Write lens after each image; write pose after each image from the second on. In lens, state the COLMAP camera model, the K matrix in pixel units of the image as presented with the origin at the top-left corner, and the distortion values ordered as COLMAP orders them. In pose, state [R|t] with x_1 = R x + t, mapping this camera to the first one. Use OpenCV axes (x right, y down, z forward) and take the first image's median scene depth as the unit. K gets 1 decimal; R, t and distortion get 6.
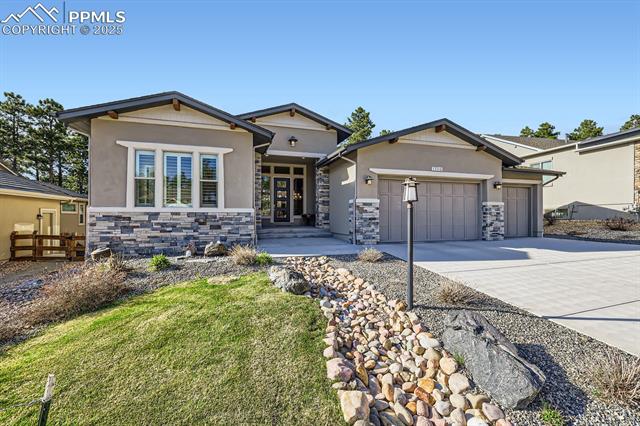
lens RADIAL K [[268.7, 0, 319.5], [0, 268.7, 212.5], [0, 0, 1]] dist [0.002187, -0.000172]
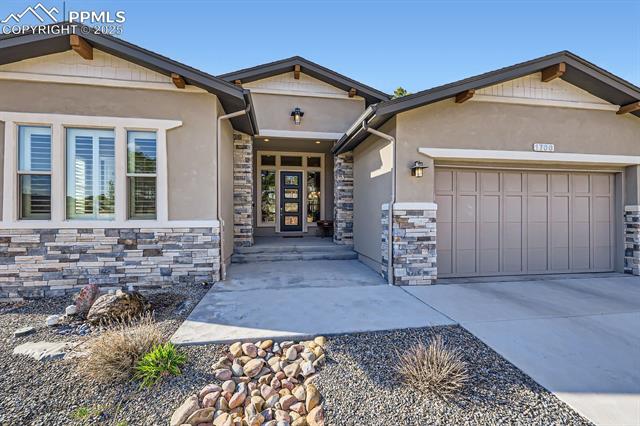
lens RADIAL K [[268.7, 0, 319.5], [0, 268.7, 212.5], [0, 0, 1]] dist [0.002187, -0.000172]
pose [[0.990408, 0.000389, -0.138172, 0.059204], [0.001411, 0.999915, 0.012925, -0.038483], [0.138166, -0.012996, 0.990324, 0.418771]]
